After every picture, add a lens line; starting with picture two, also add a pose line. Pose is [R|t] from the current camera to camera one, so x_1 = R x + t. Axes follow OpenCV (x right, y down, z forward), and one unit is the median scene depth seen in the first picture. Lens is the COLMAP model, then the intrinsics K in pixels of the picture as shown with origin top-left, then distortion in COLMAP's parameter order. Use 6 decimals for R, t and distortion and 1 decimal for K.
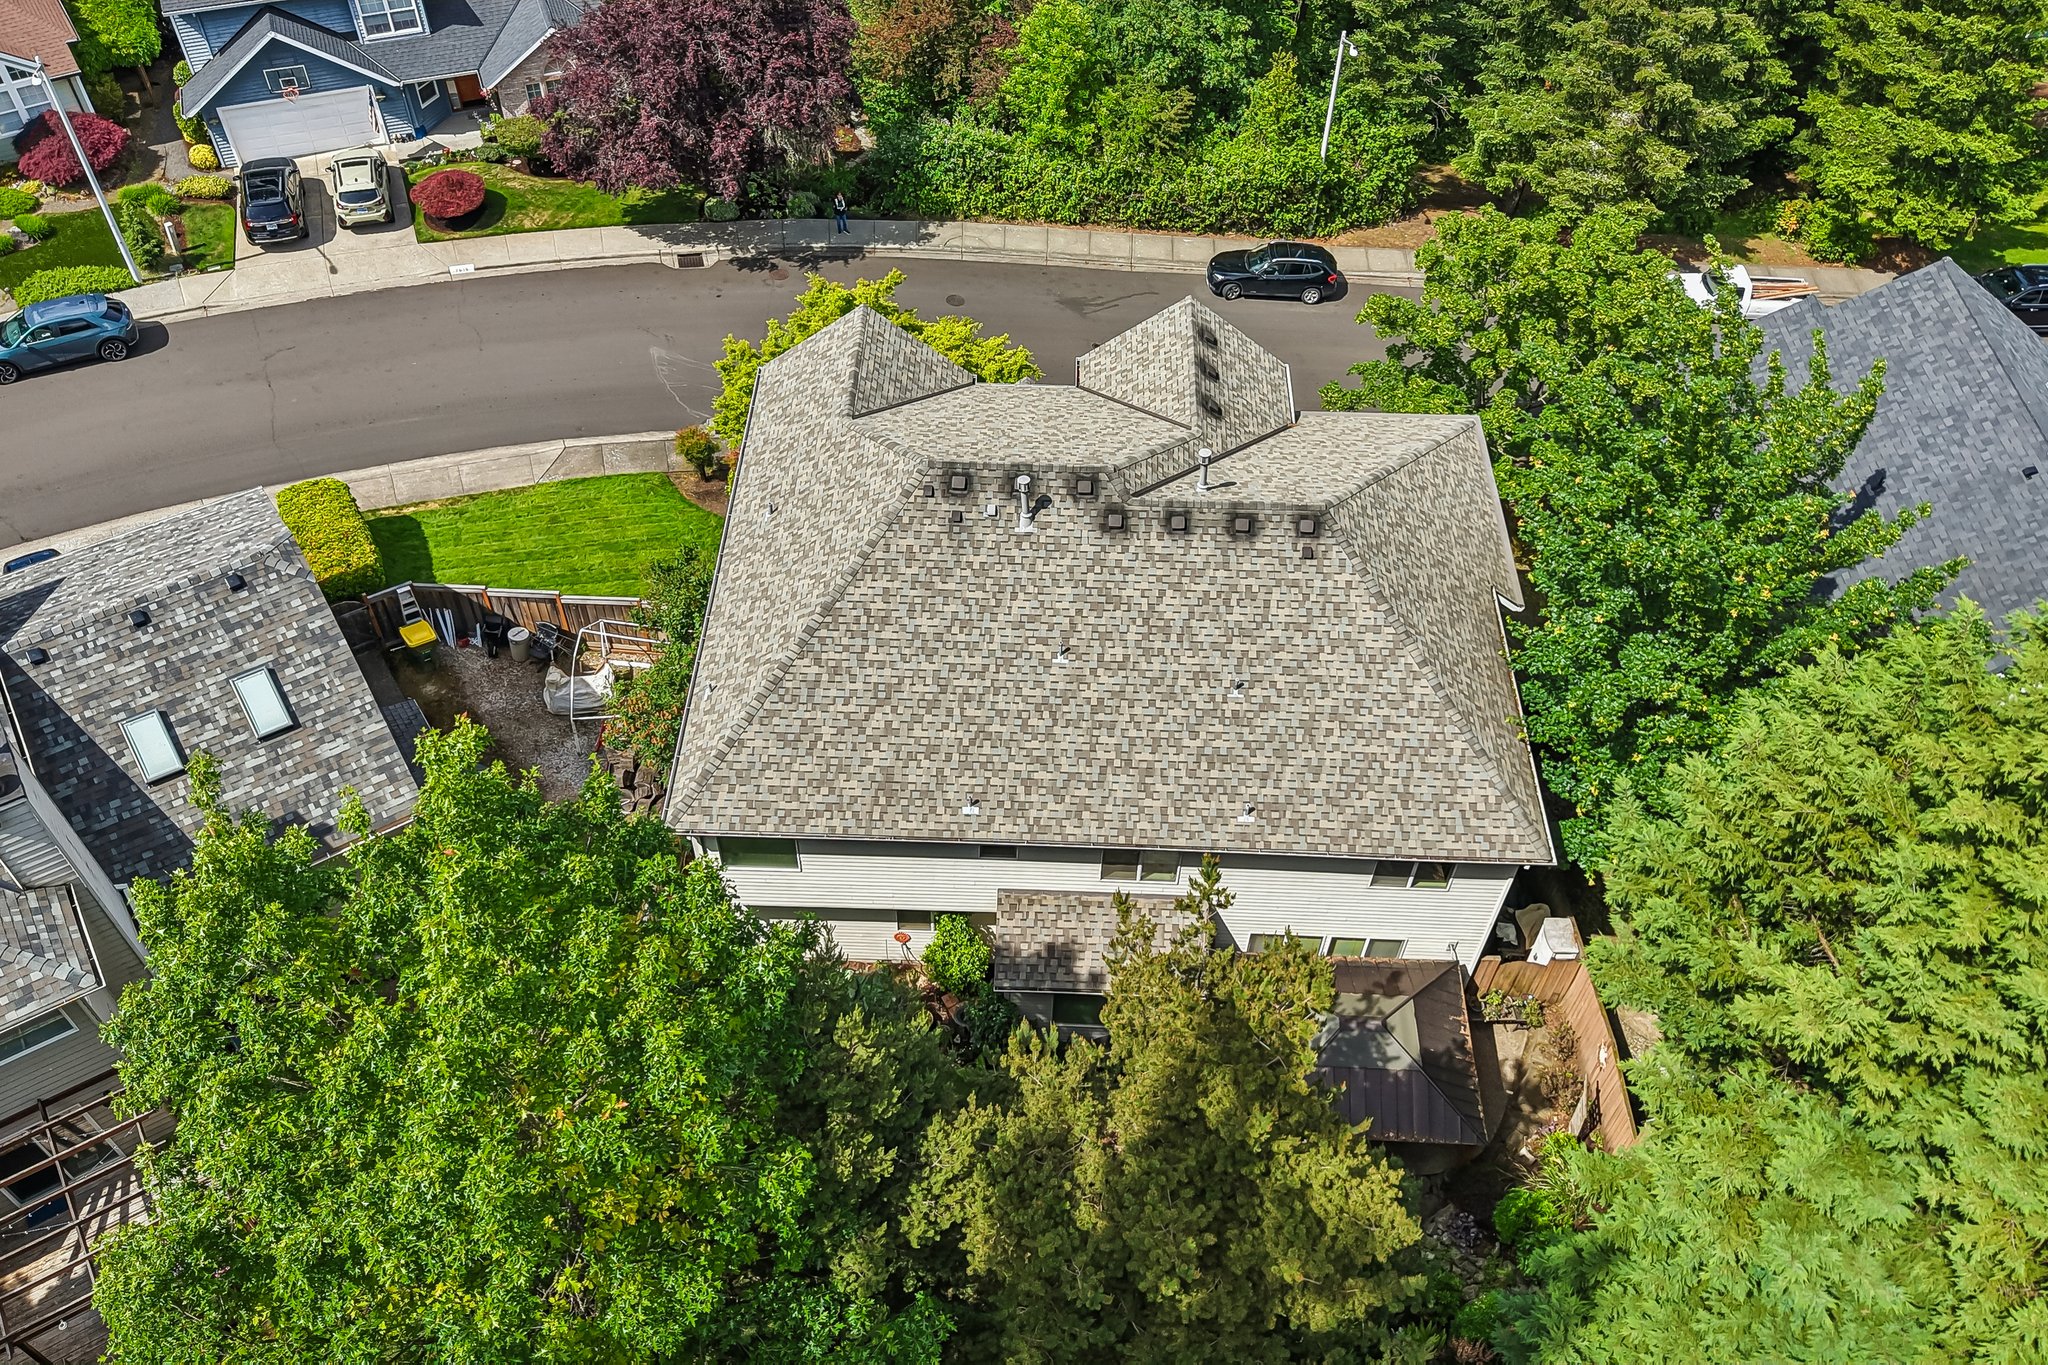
lens RADIAL K [[1632.6, 0, 1024.0], [0, 1632.6, 682.5], [0, 0, 1]] dist [0.001027, 0.005936]
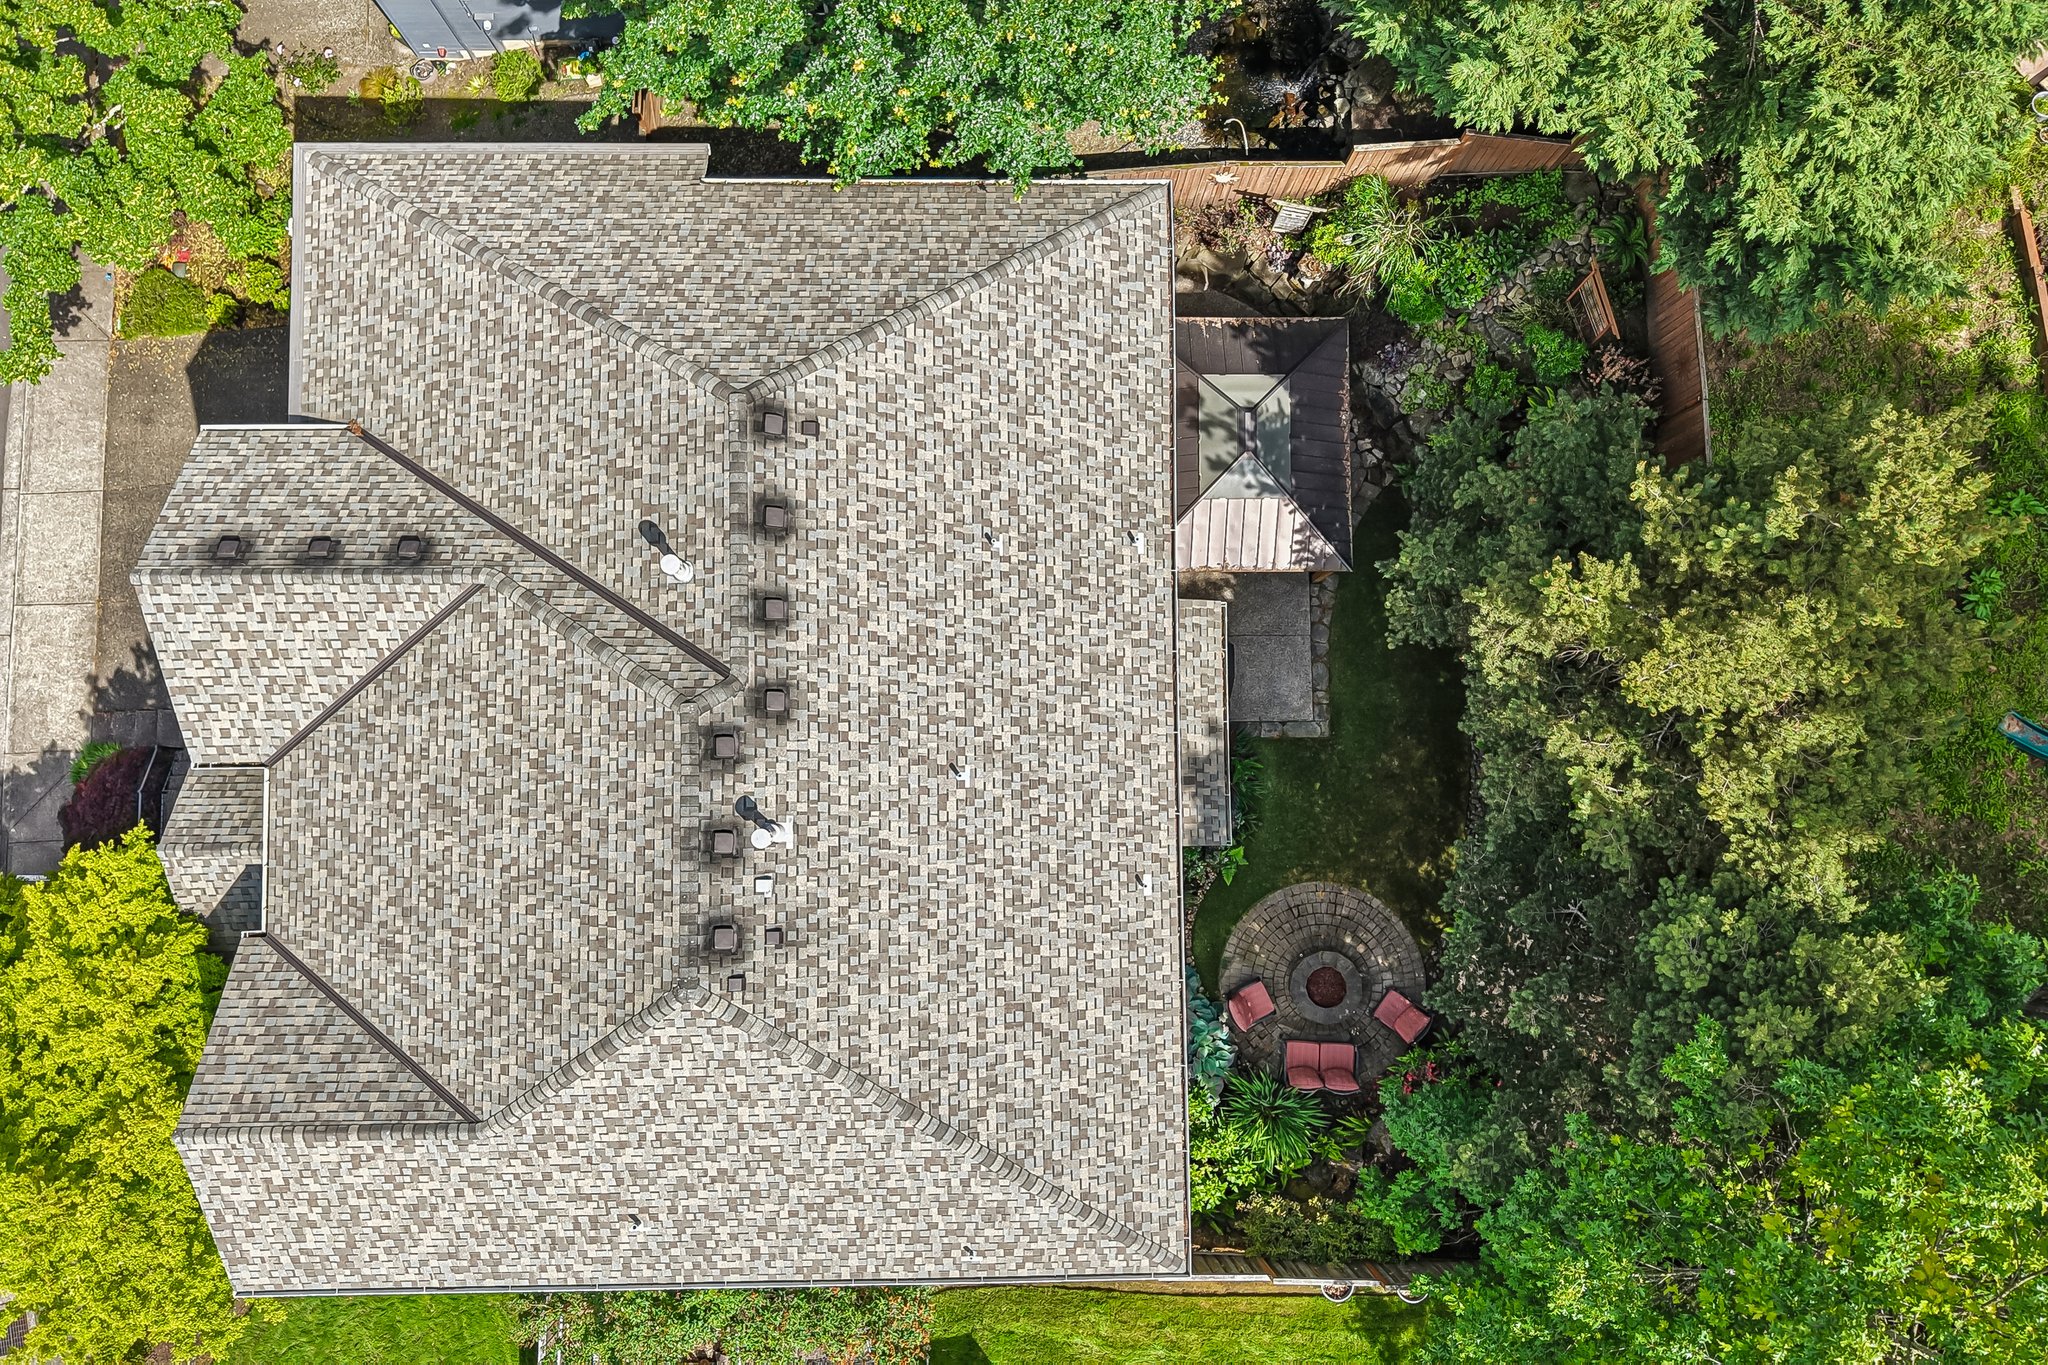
lens RADIAL K [[1622.6, 0, 1024.0], [0, 1622.6, 682.5], [0, 0, 1]] dist [0.092473, -0.227597]
pose [[-0.040902, -0.996660, 0.070680, 0.011426], [0.730384, 0.018446, 0.682788, -0.487159], [-0.681811, 0.079551, 0.727190, 0.436221]]
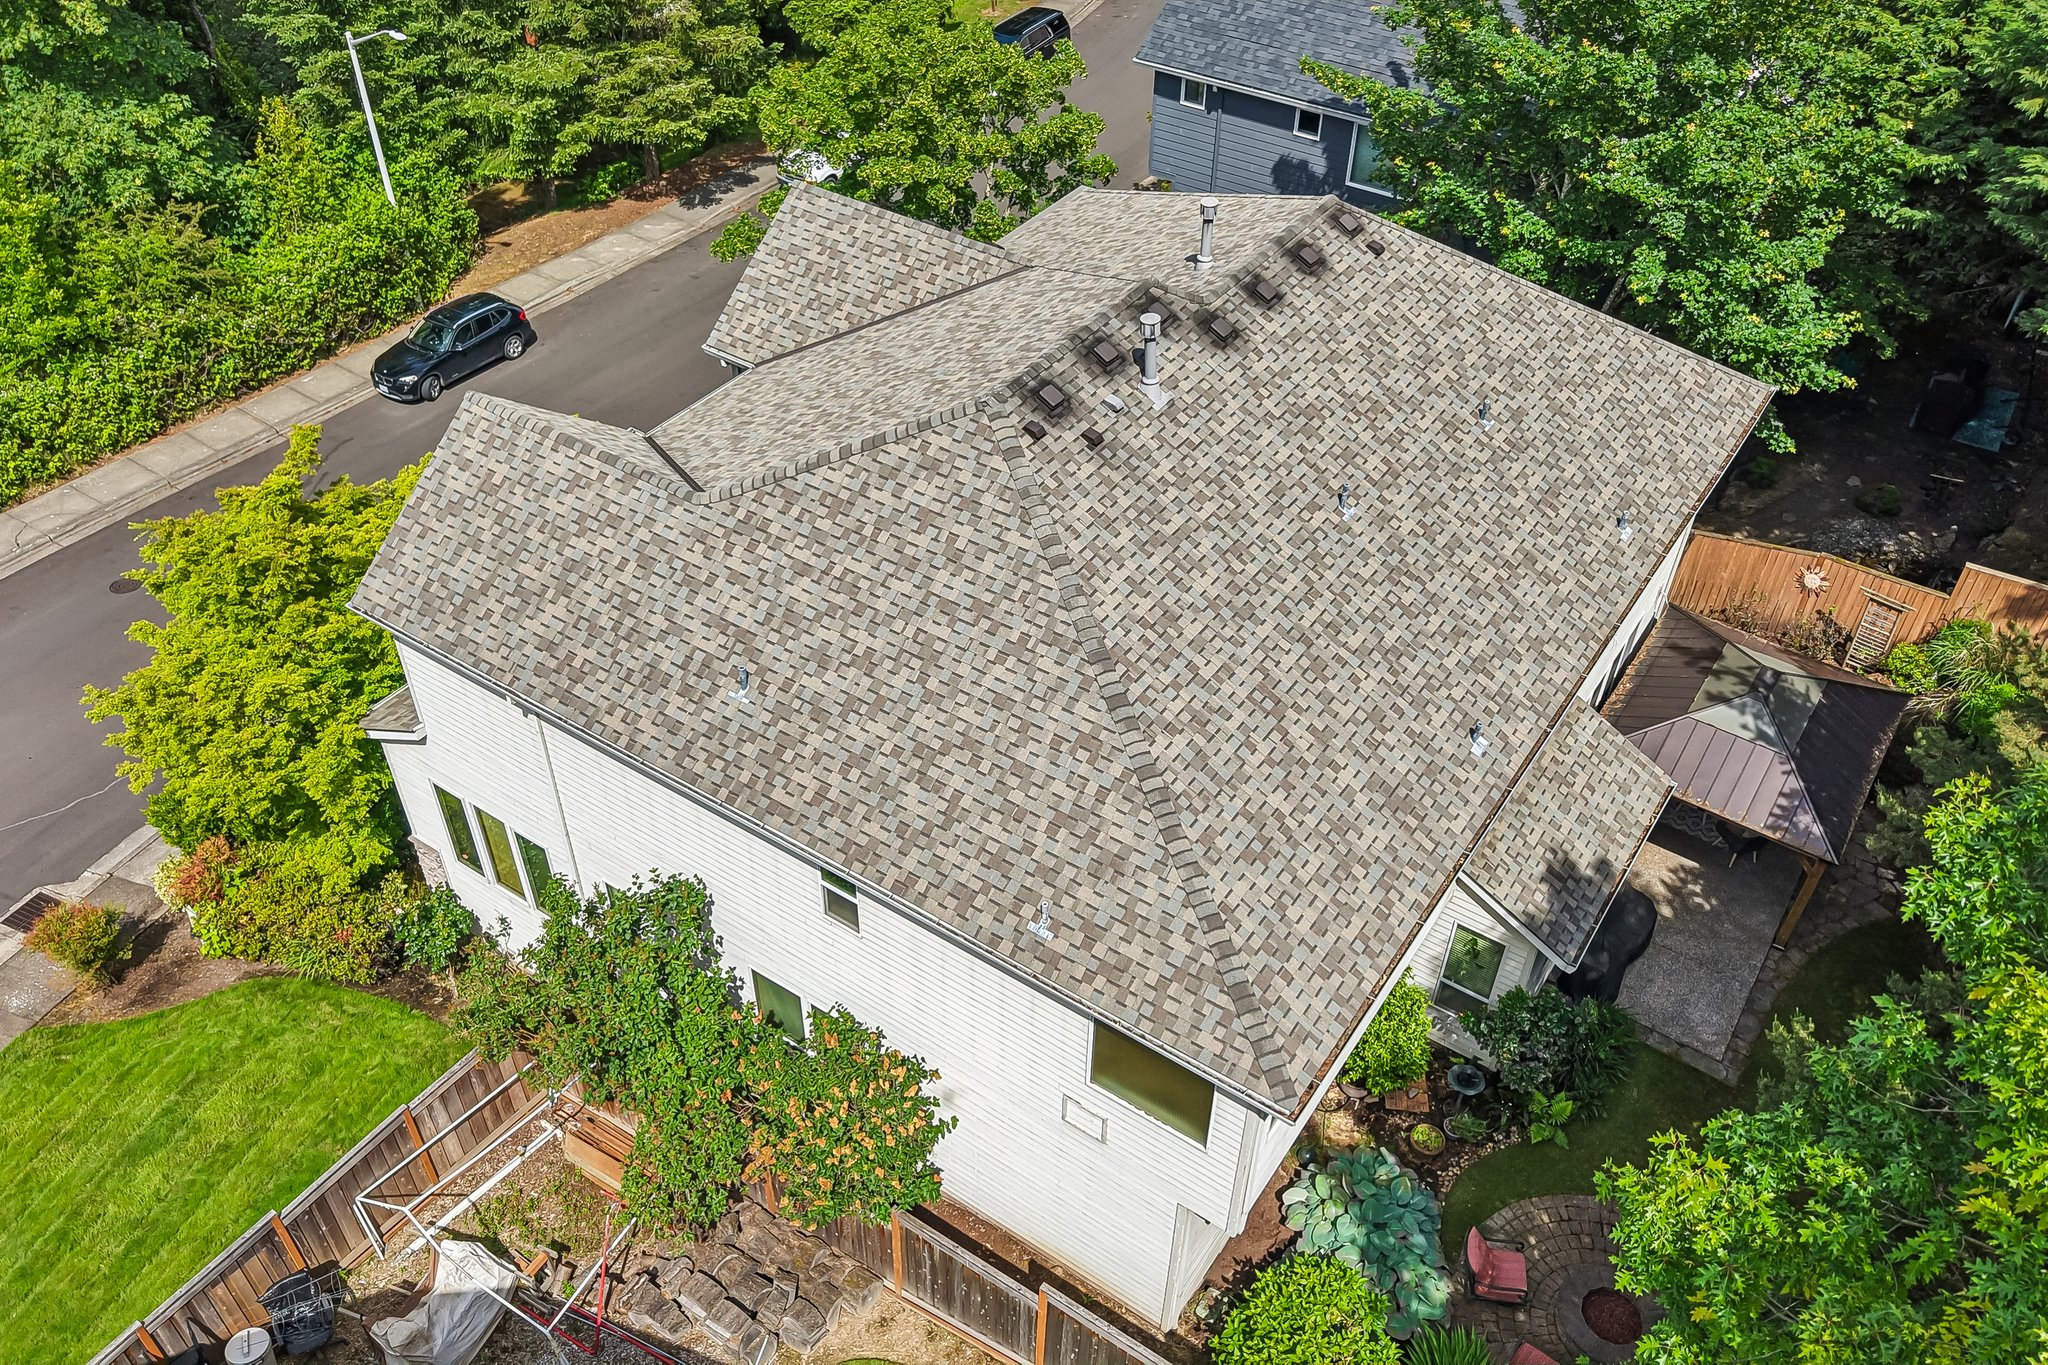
lens RADIAL K [[1632.6, 0, 1024.0], [0, 1632.6, 682.5], [0, 0, 1]] dist [0.001027, 0.005936]
pose [[0.541550, -0.566743, 0.620907, -0.486999], [0.630432, 0.762386, 0.146022, -0.137460], [-0.556128, 0.312361, 0.770164, 0.574975]]
